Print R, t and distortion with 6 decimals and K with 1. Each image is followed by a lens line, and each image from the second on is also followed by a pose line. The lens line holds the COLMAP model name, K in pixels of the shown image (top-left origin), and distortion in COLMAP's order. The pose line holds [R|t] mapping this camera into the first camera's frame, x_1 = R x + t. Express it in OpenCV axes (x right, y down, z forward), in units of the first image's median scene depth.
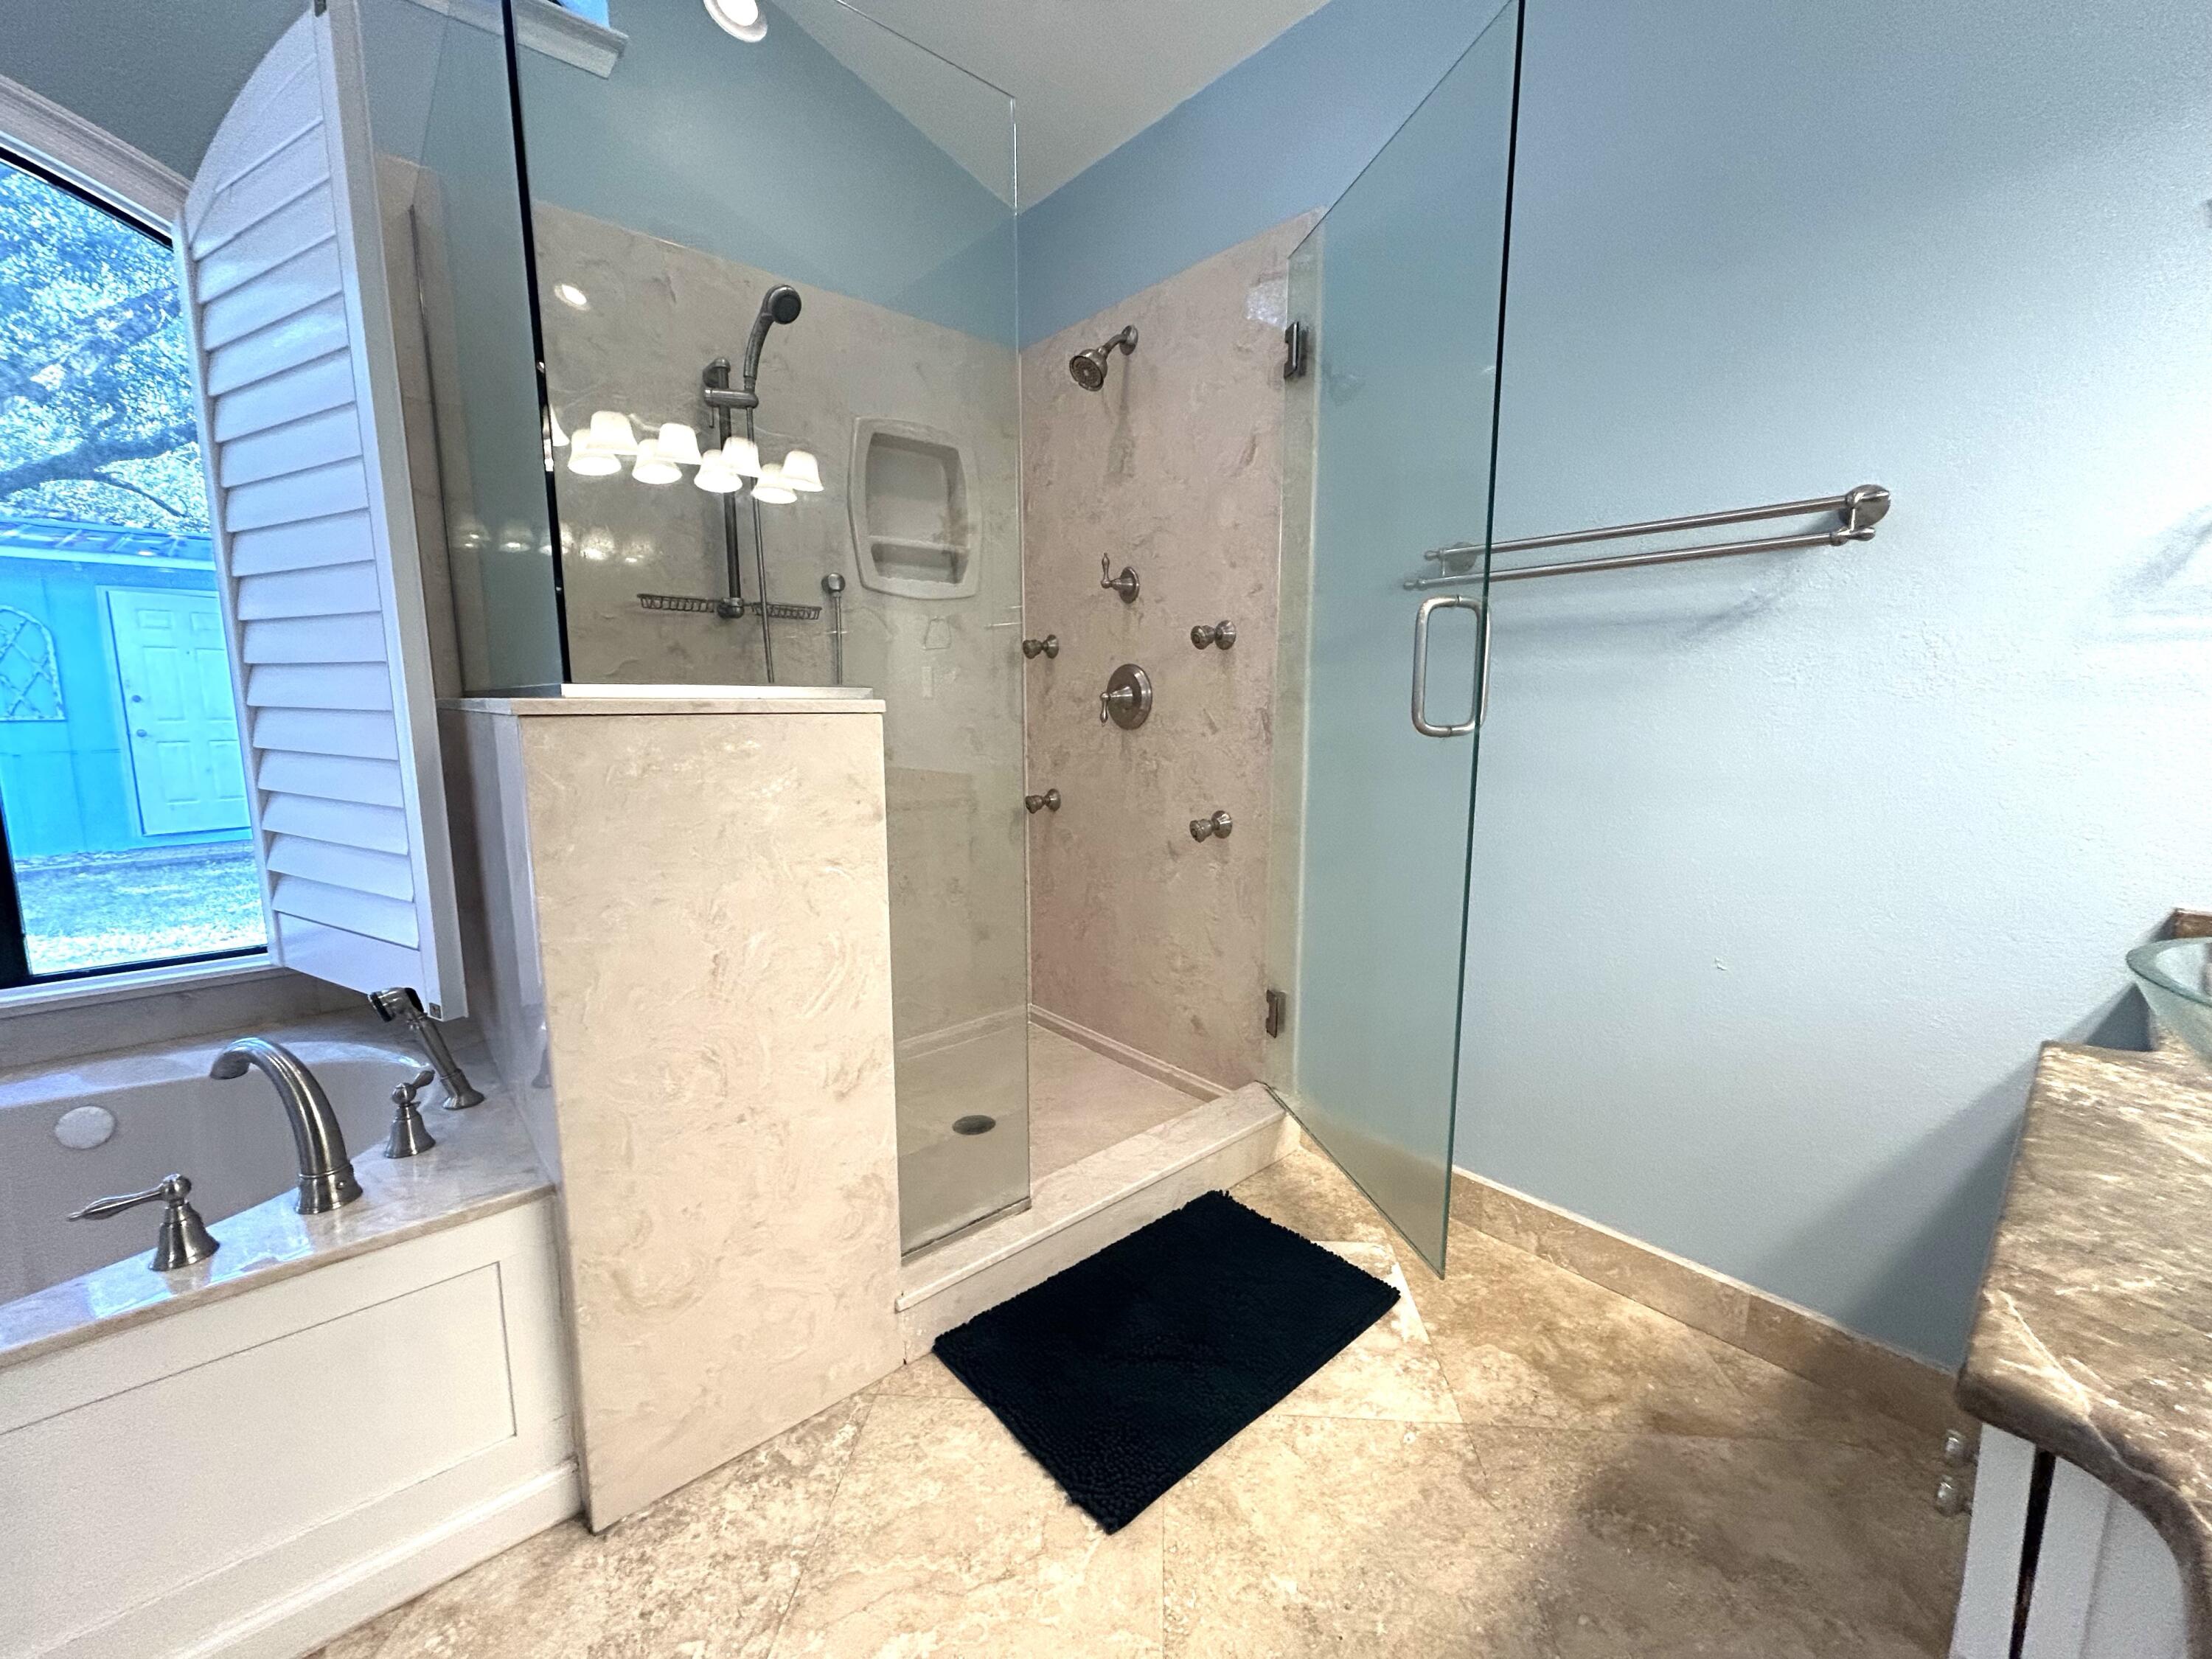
lens RADIAL K [[888.0, 0, 1103.2], [0, 888.0, 826.4], [0, 0, 1]] dist [-0.002485, 0.001393]
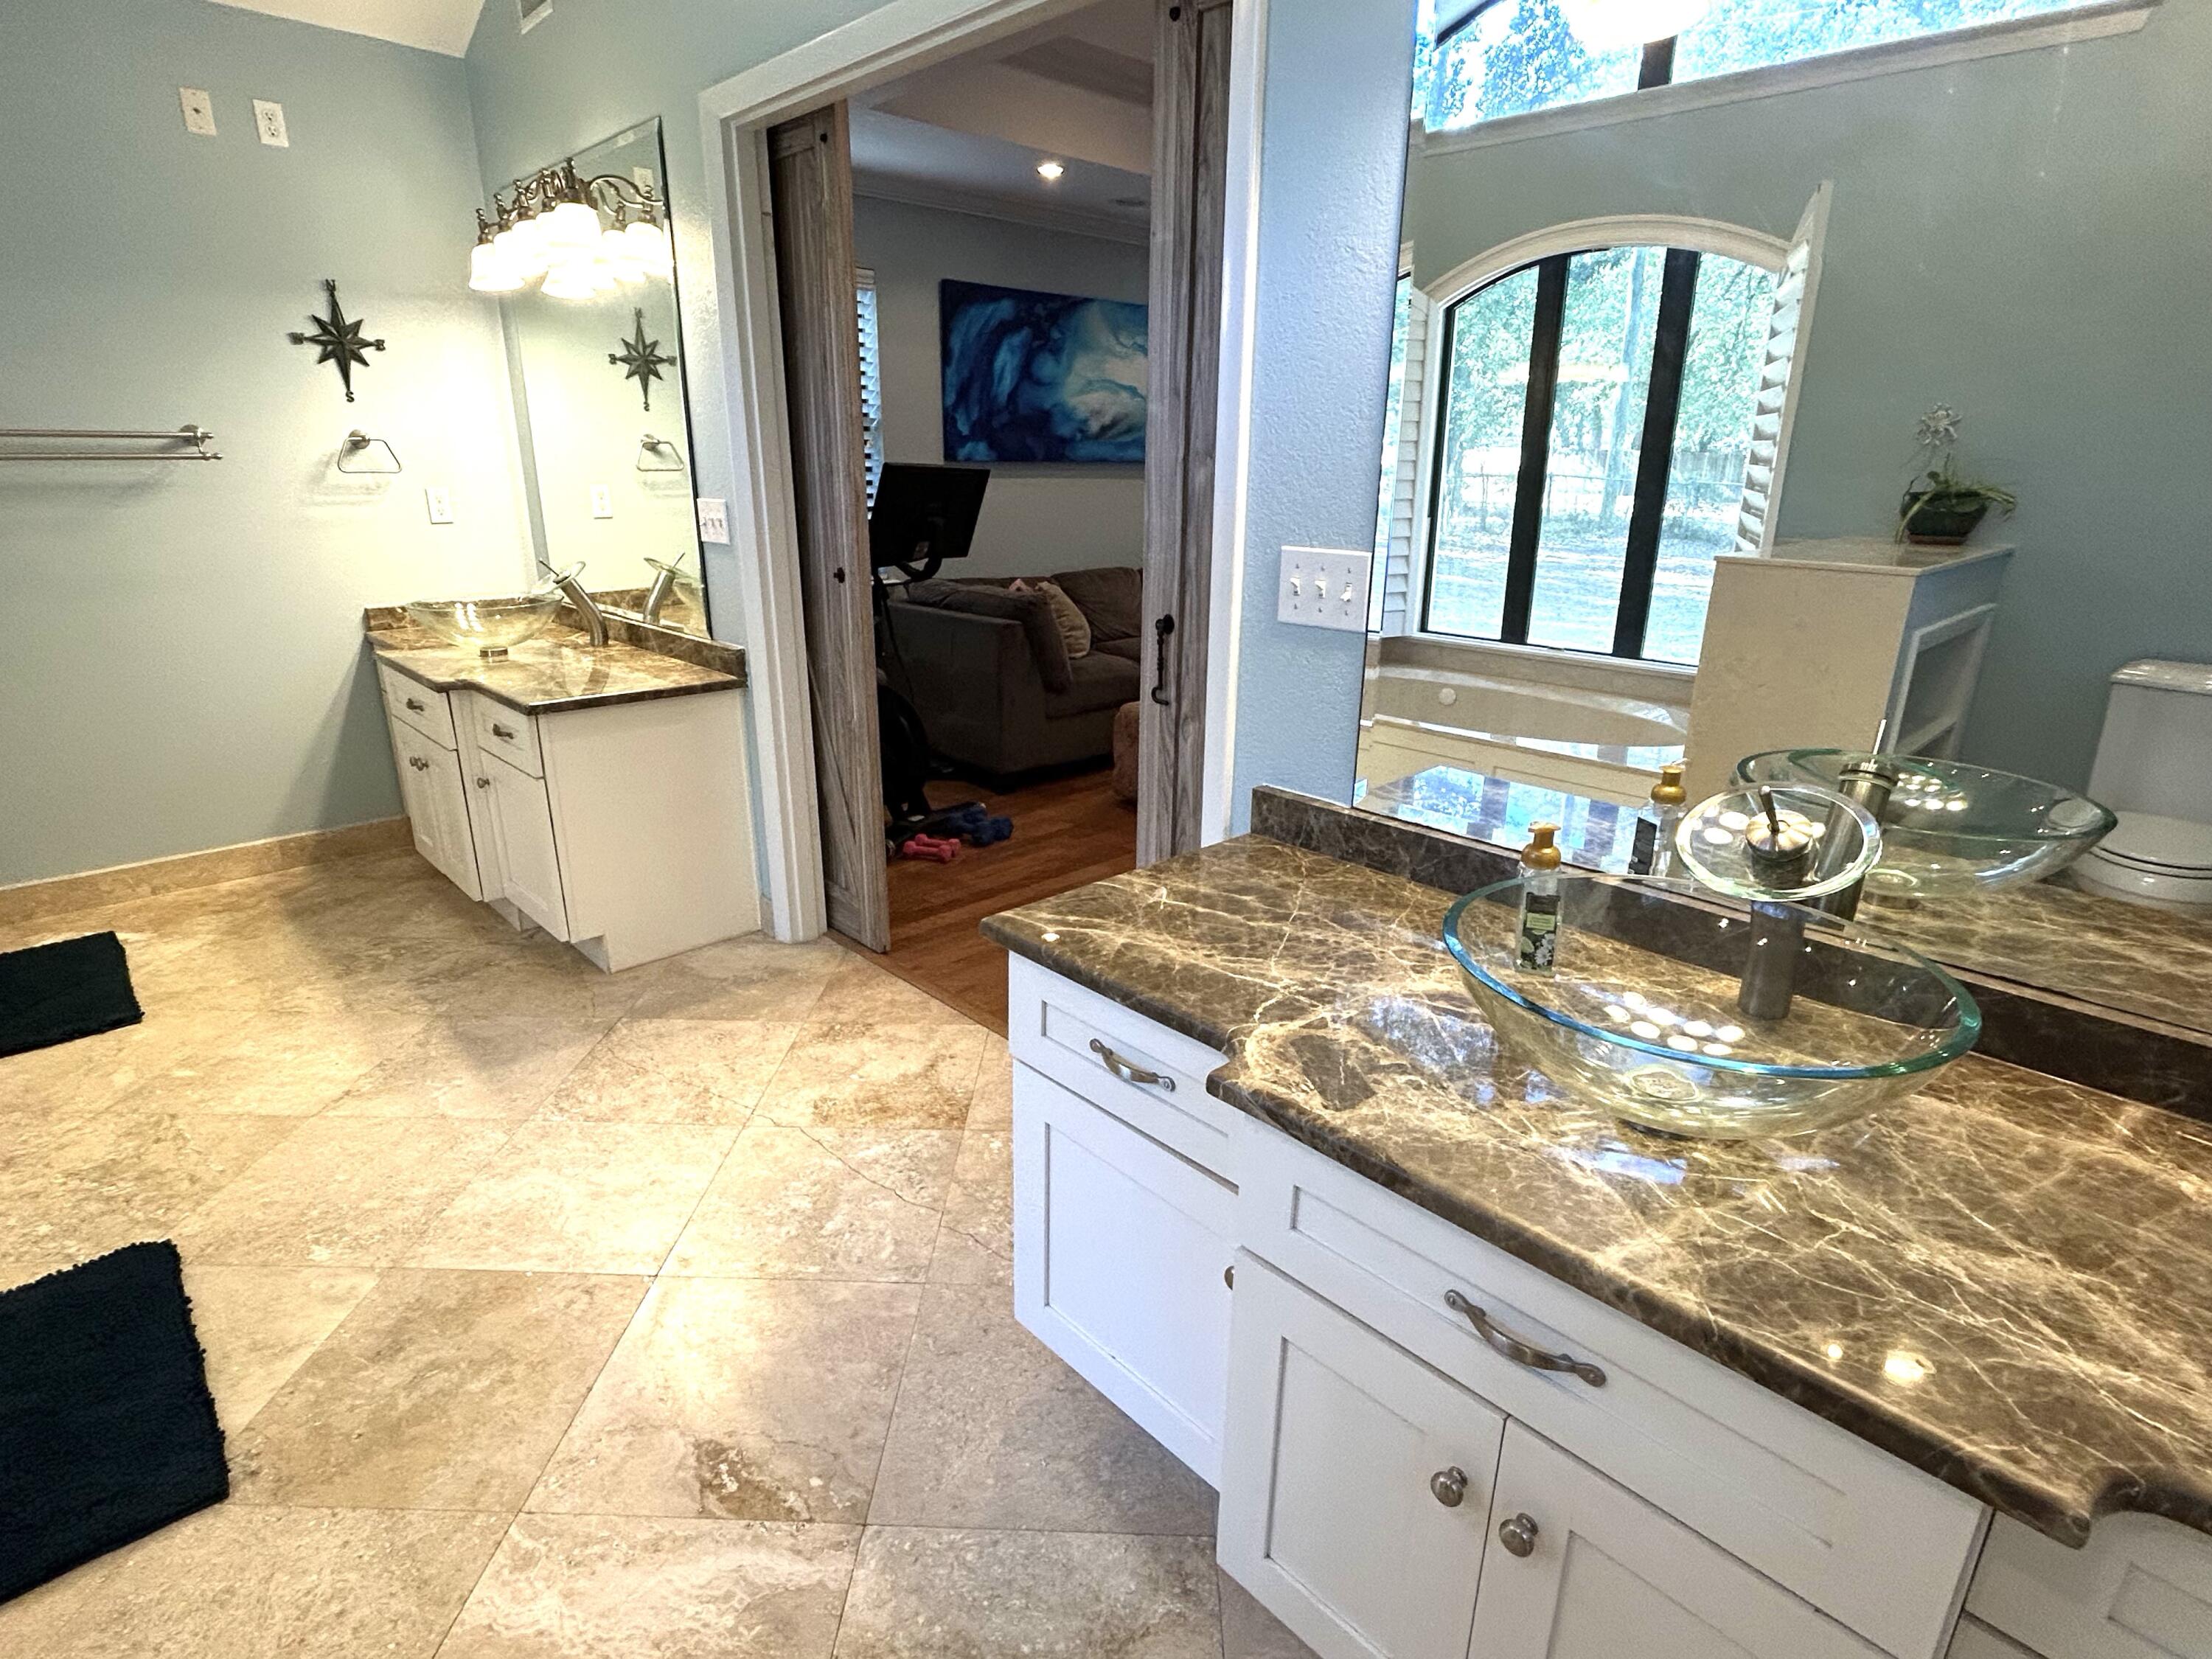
lens RADIAL K [[1143.9, 0, 1103.2], [0, 1143.9, 828.9], [0, 0, 1]] dist [0.002266, -0.000605]
pose [[-0.041762, -0.307628, 0.950590, -1.247326], [0.136597, 0.940728, 0.310438, -0.025901], [-0.989746, 0.142812, 0.002734, -0.587311]]
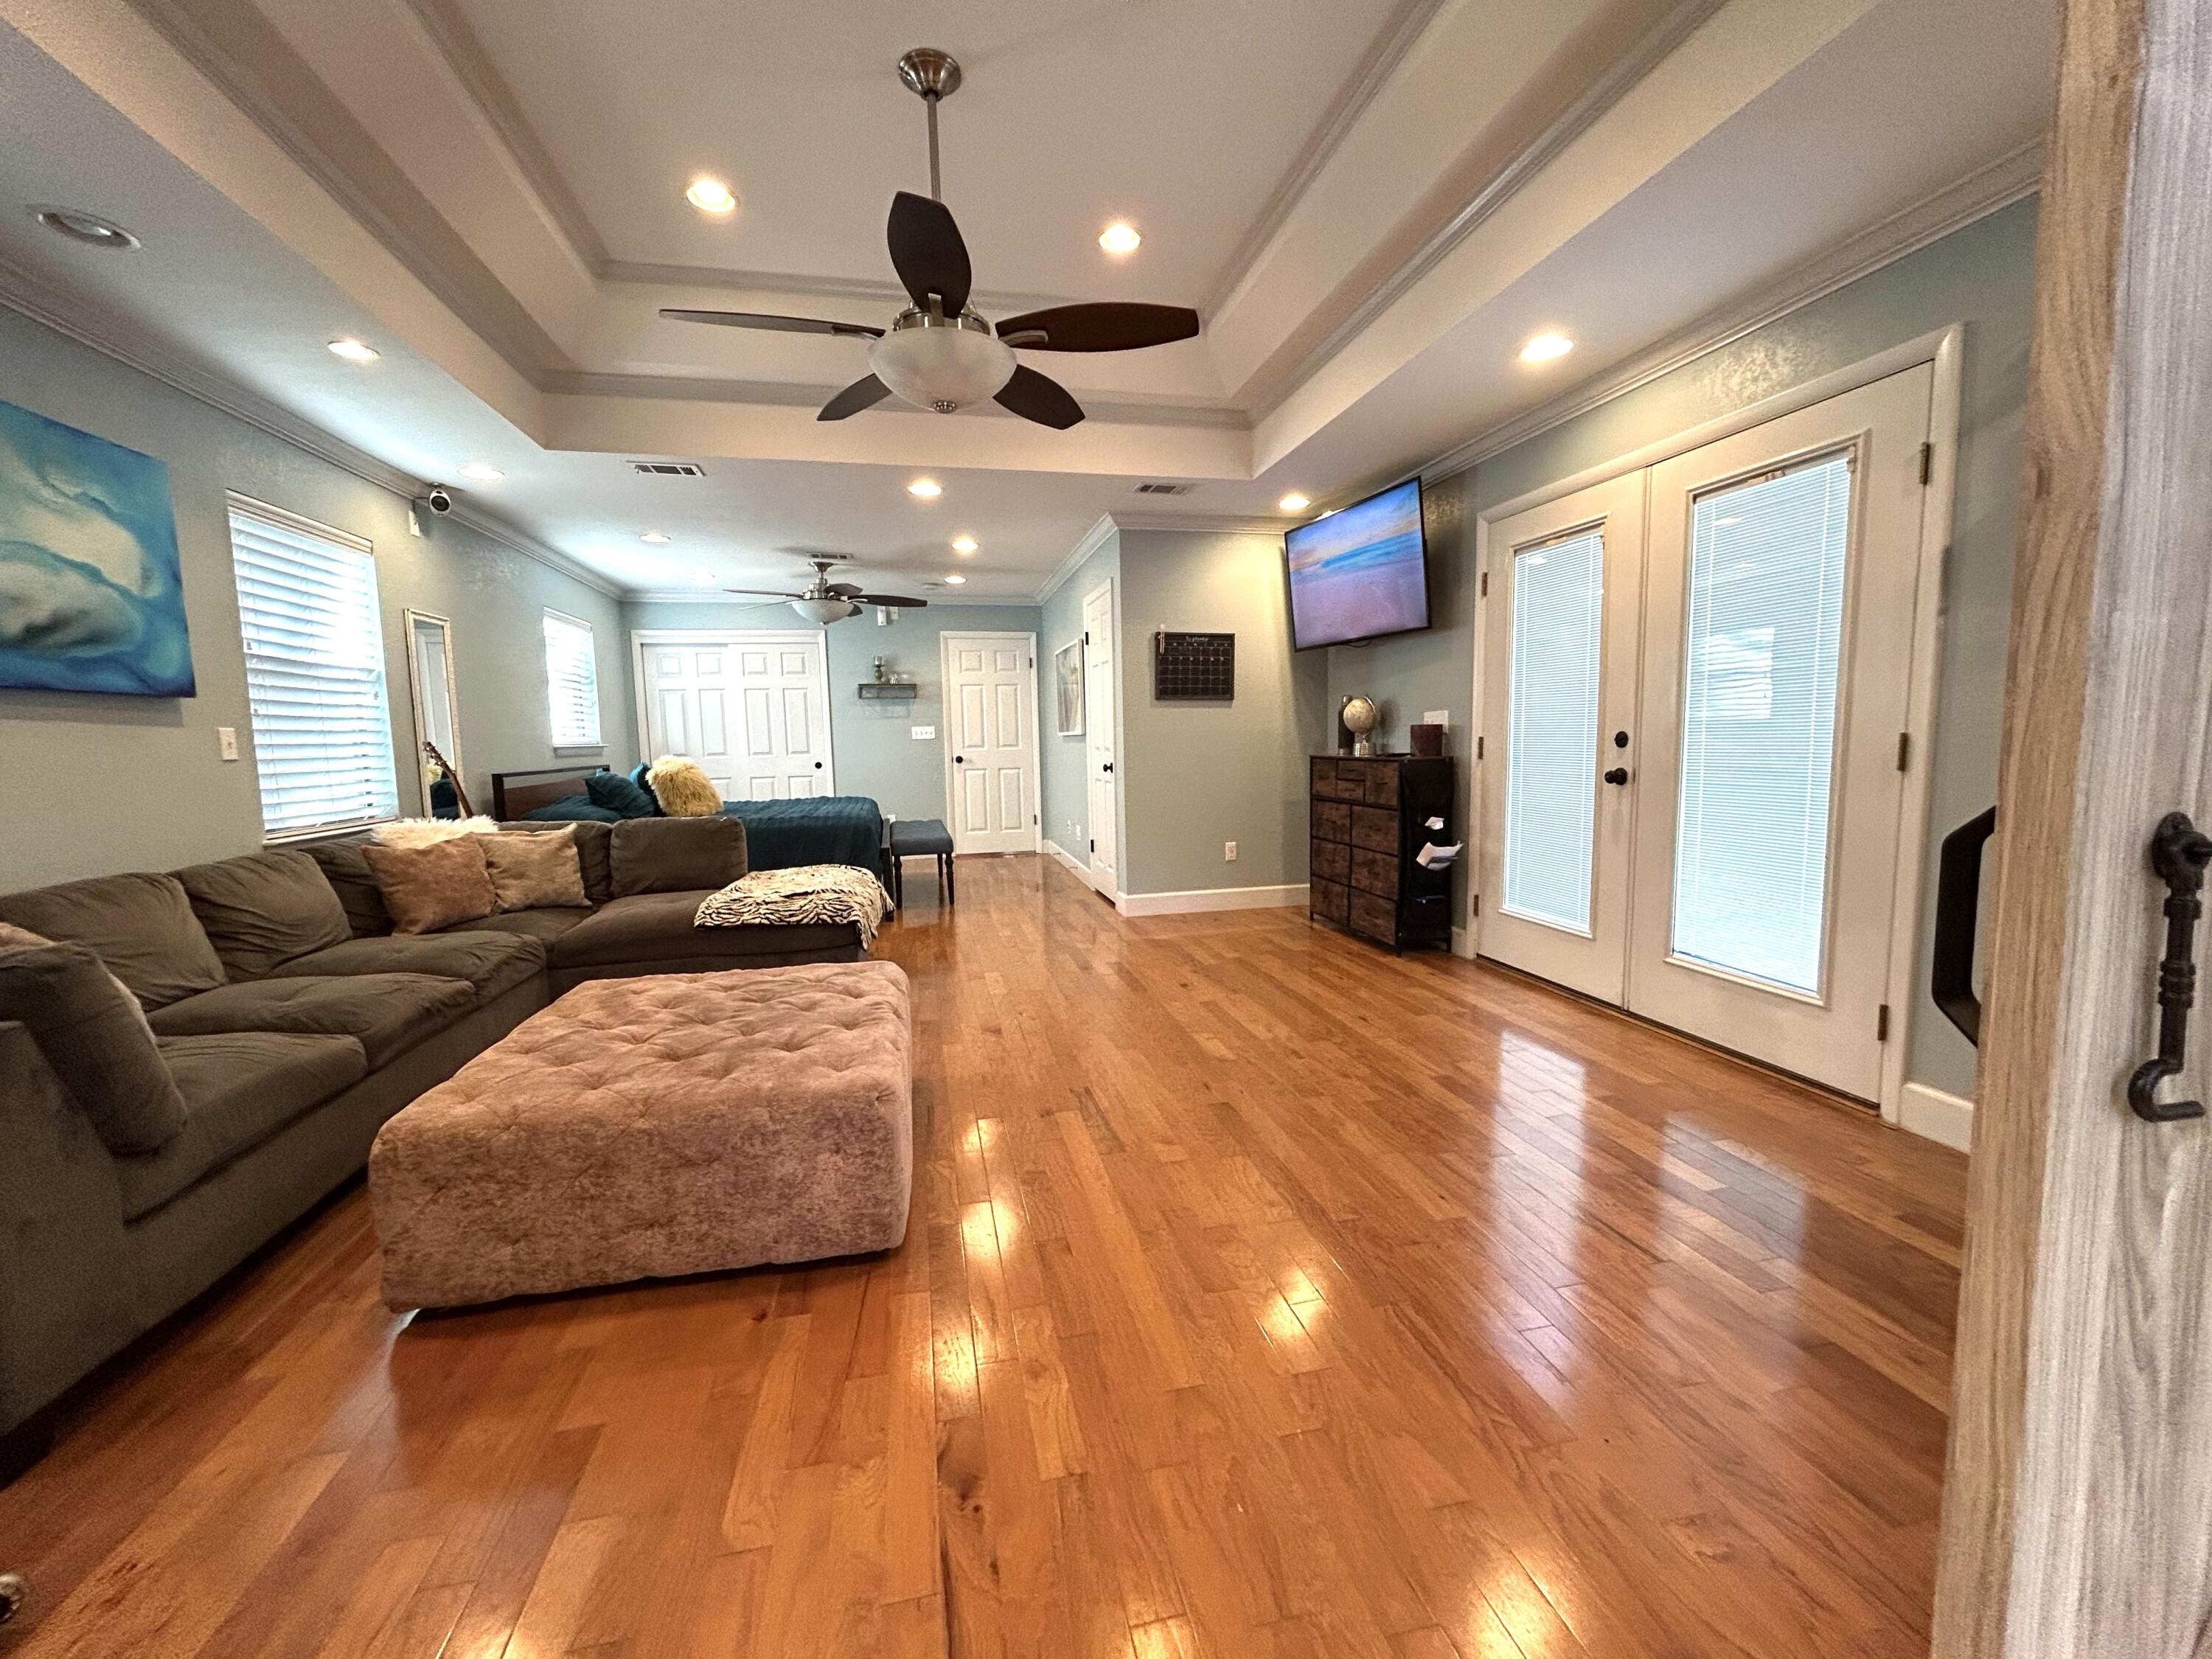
lens RADIAL K [[888.0, 0, 1104.9], [0, 888.0, 828.6], [0, 0, 1]] dist [-0.002485, 0.001393]
pose [[-0.875566, -0.026660, 0.482363, -0.066909], [0.095225, 0.969363, 0.226425, 0.045185], [-0.473621, 0.244183, -0.846202, -0.336217]]
